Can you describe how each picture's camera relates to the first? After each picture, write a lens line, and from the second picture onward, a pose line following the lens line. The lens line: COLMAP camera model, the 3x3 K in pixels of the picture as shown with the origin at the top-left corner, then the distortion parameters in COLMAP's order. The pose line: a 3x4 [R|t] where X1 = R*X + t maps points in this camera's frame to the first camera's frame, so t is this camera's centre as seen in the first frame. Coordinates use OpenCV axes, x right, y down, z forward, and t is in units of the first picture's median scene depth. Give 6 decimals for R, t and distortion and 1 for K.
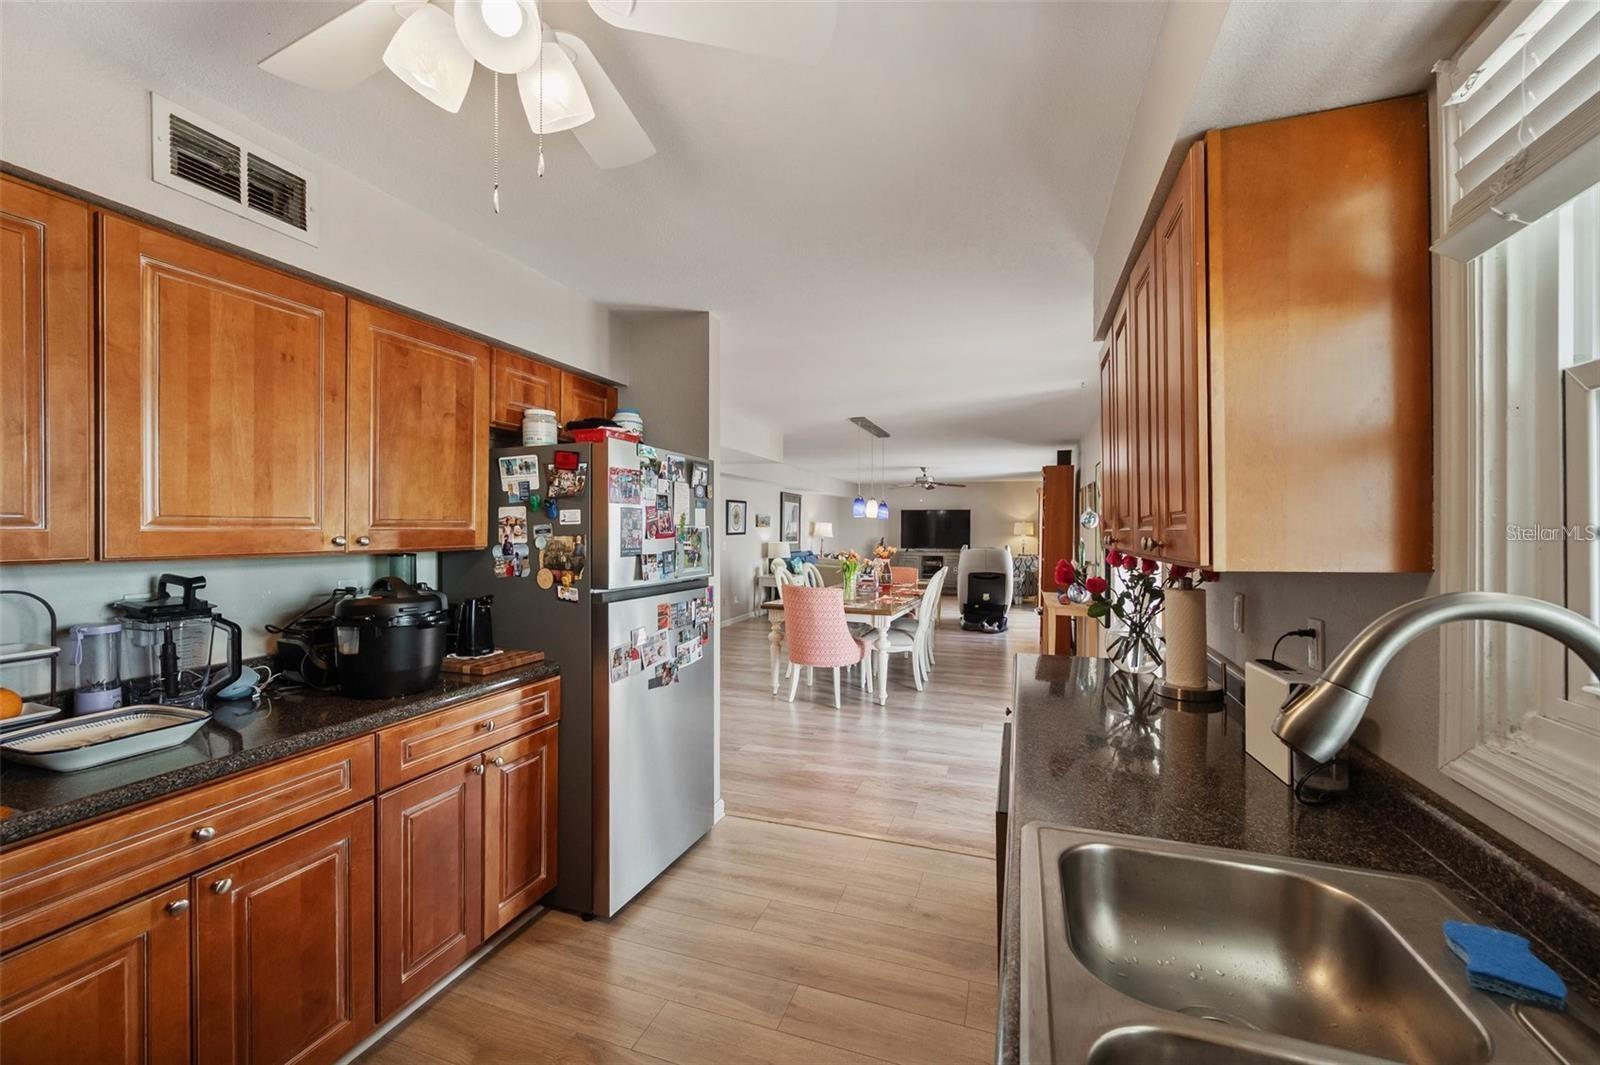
lens RADIAL K [[639.9, 0, 800.7], [0, 639.9, 538.0], [0, 0, 1]] dist [-0.000981, -0.000034]
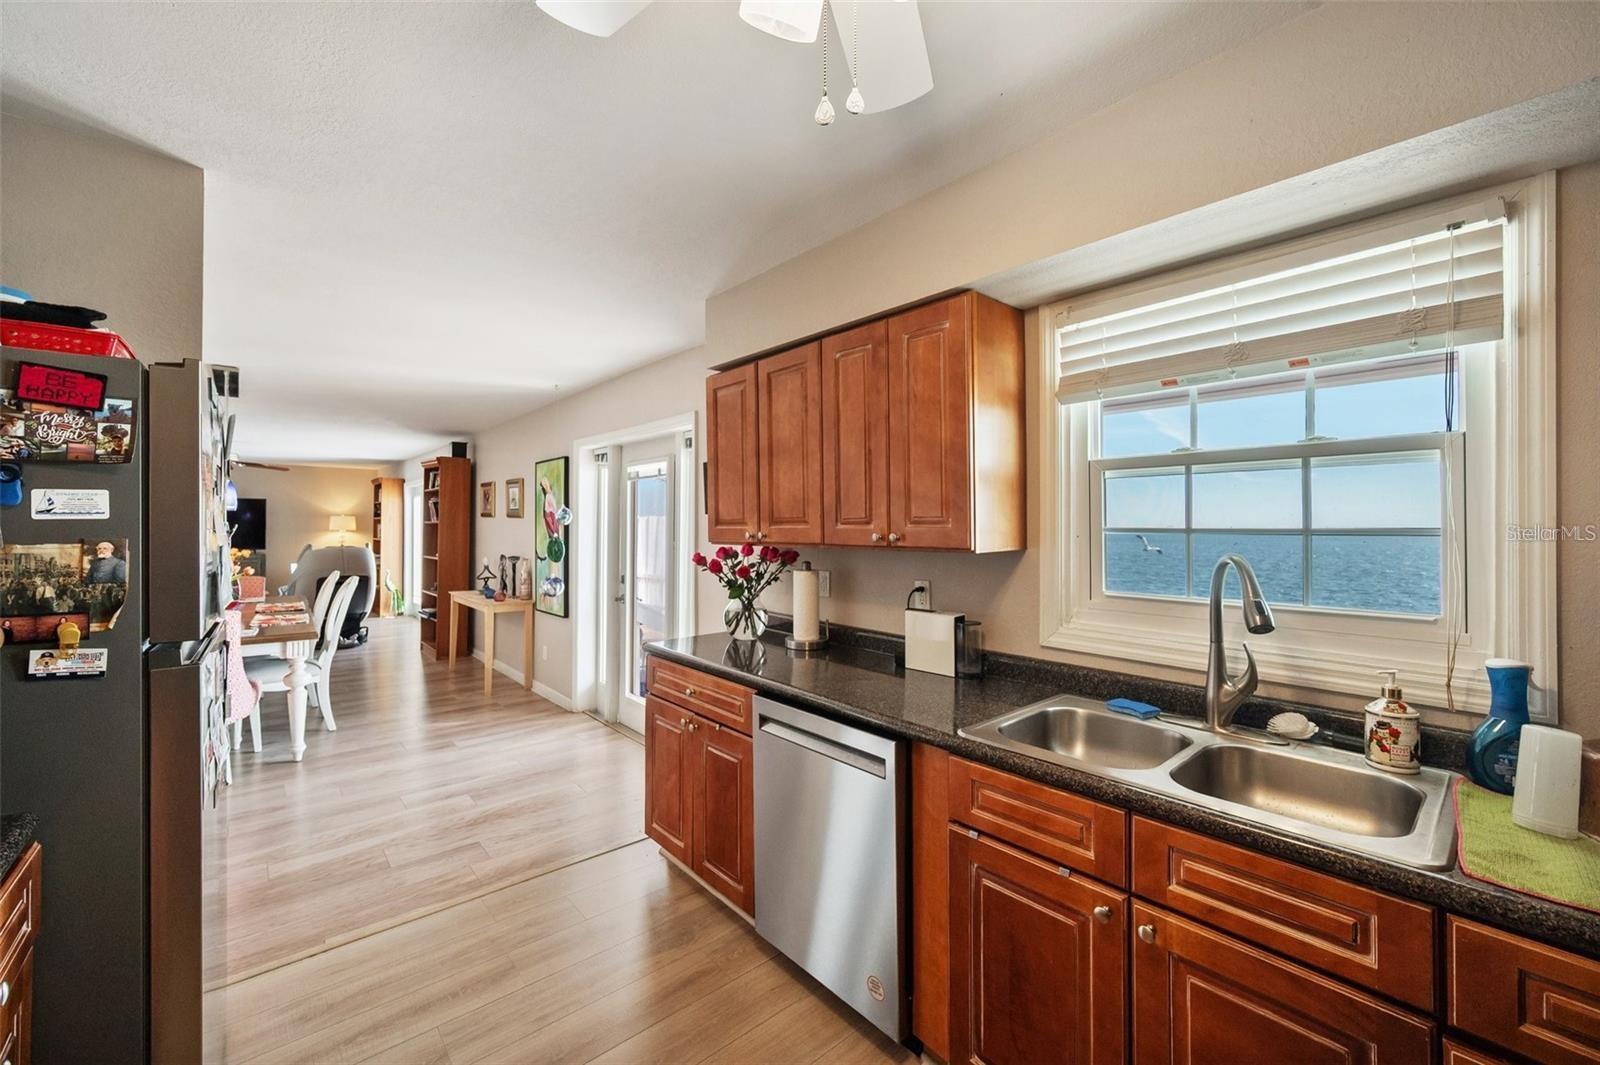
lens RADIAL K [[633.4, 0, 798.9], [0, 633.4, 526.3], [0, 0, 1]] dist [-0.001844, -0.000409]
pose [[0.497627, -0.002686, 0.867387, -0.501217], [0.010448, 0.999941, -0.002898, -0.008794], [-0.867328, 0.010505, 0.497626, 0.281742]]
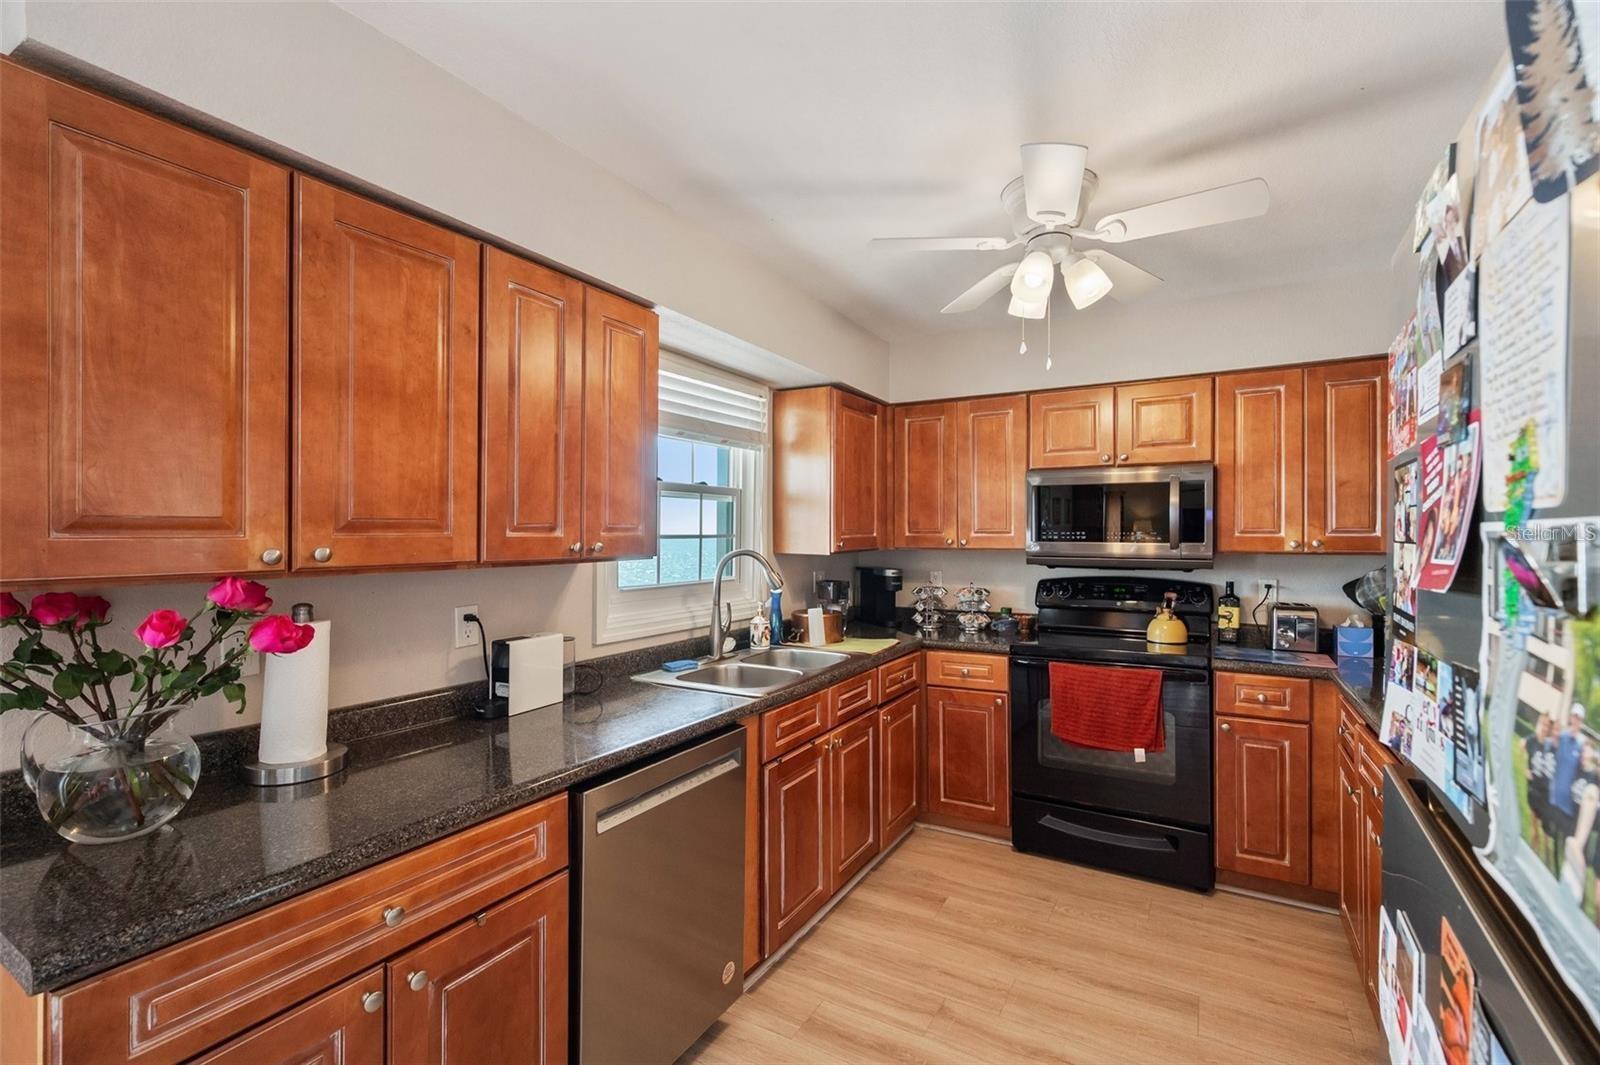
lens RADIAL K [[713.4, 0, 800.0], [0, 713.4, 532.5], [0, 0, 1]] dist [-0.000093, 0.000018]
pose [[-0.980779, -0.004370, 0.195075, -0.061575], [-0.002170, 0.999932, 0.011492, -0.023147], [-0.195112, 0.010847, -0.980721, 1.444571]]
